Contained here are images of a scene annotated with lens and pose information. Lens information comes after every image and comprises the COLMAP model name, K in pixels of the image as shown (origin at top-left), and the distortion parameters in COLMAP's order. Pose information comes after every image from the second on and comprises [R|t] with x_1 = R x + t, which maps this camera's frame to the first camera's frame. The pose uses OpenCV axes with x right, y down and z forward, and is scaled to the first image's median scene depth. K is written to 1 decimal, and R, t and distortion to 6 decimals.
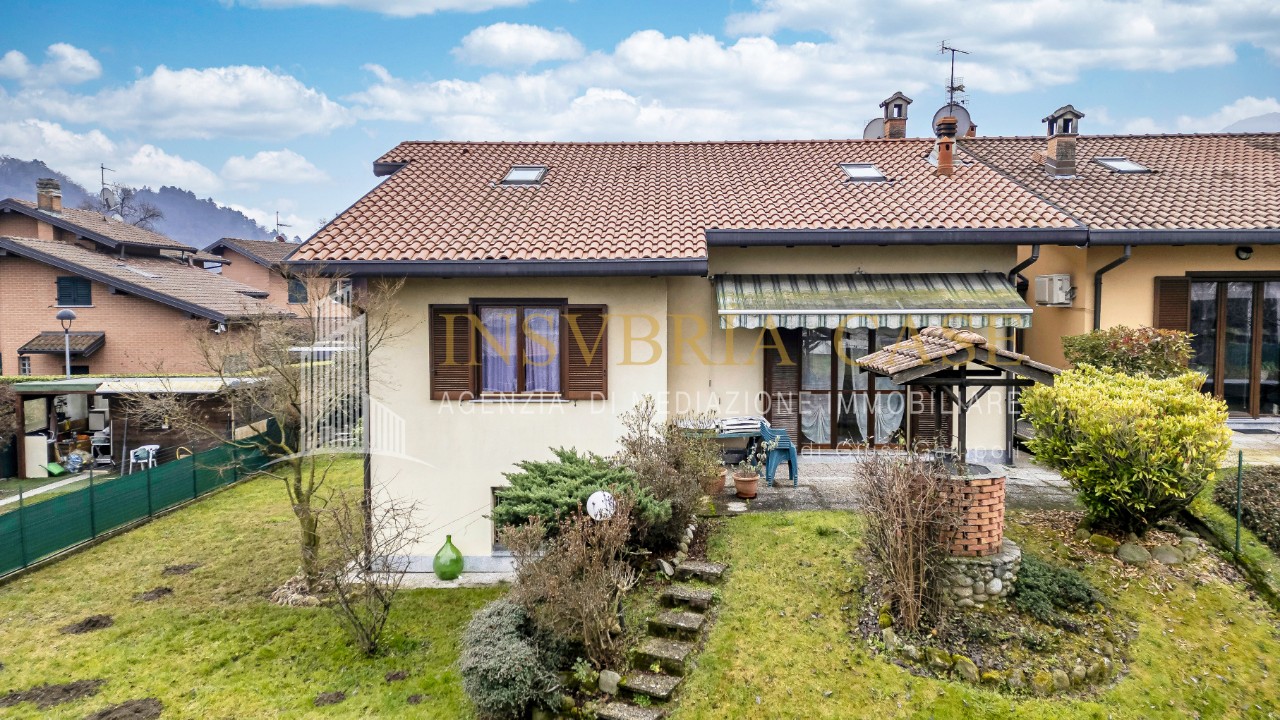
lens RADIAL K [[900.2, 0, 642.8], [0, 900.2, 344.1], [0, 0, 1]] dist [0.021546, 0.001256]
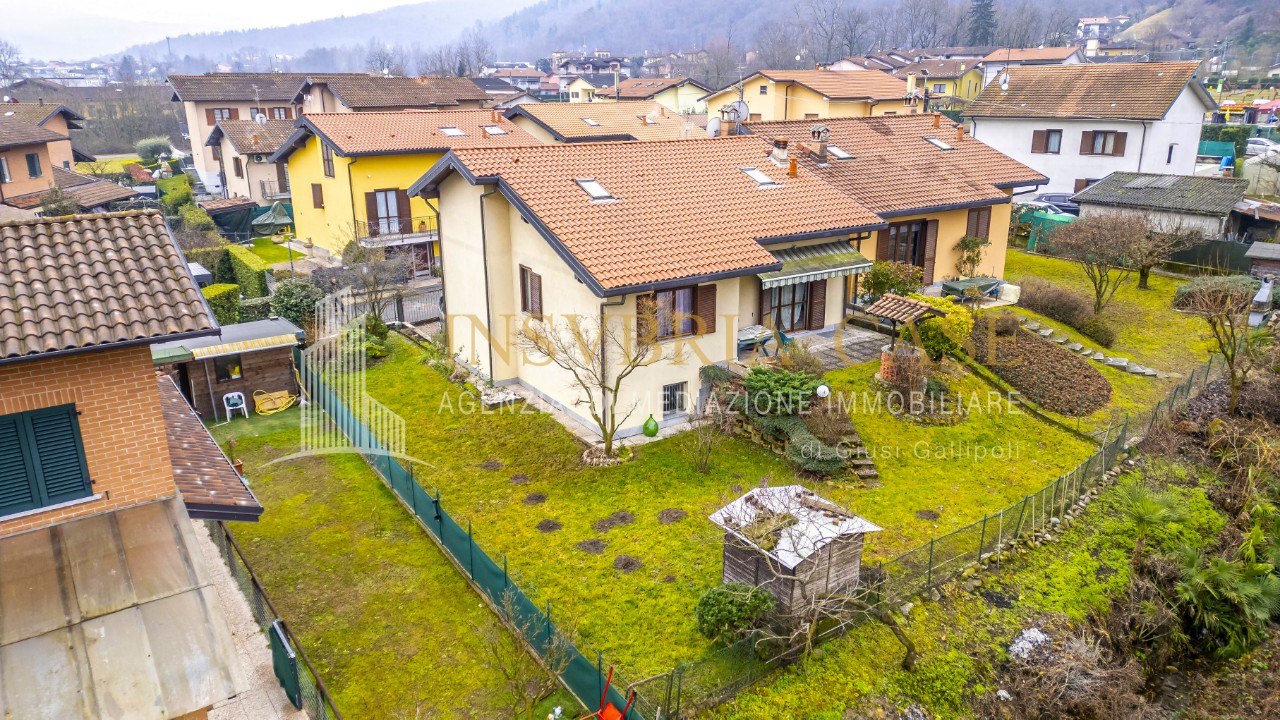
lens RADIAL K [[894.0, 0, 640.0], [0, 894.0, 360.0], [0, 0, 1]] dist [0.040067, -0.005689]
pose [[0.828848, -0.170800, 0.532765, -1.653994], [0.032866, 0.965480, 0.258394, -0.521971], [-0.558508, -0.196659, 0.805850, -0.650914]]
